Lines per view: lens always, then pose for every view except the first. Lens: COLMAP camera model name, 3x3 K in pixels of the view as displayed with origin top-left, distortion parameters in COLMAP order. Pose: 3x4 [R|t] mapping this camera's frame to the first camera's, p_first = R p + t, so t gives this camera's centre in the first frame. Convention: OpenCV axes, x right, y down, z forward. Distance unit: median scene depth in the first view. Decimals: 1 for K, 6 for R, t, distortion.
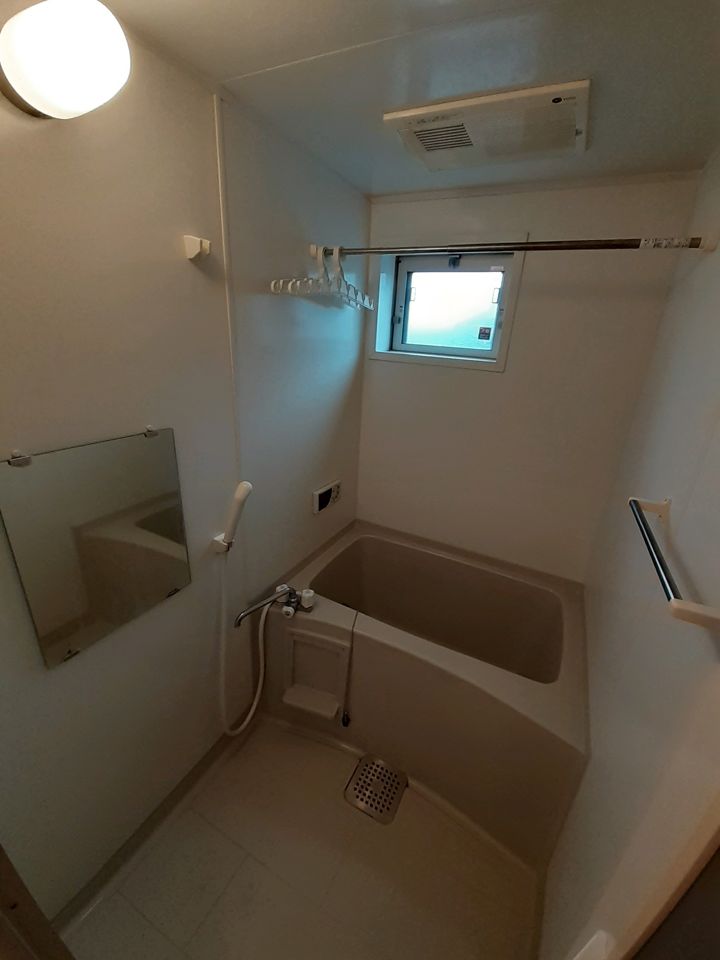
lens RADIAL K [[390.9, 0, 364.1], [0, 390.9, 482.9], [0, 0, 1]] dist [-0.014787, -0.000009]
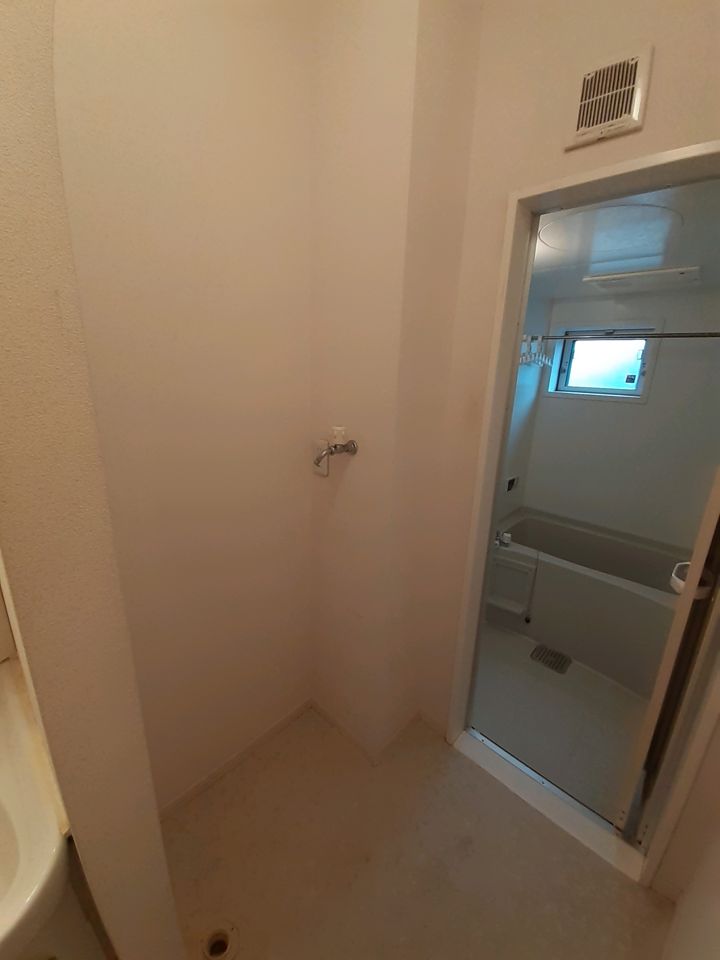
lens RADIAL K [[380.1, 0, 360.0], [0, 380.1, 480.0], [0, 0, 1]] dist [-0.015008, -0.000265]
pose [[0.958524, 0.049763, -0.280633, -0.263988], [-0.076091, 0.993581, -0.083709, 0.203453], [0.274666, 0.101591, 0.956158, -0.633752]]
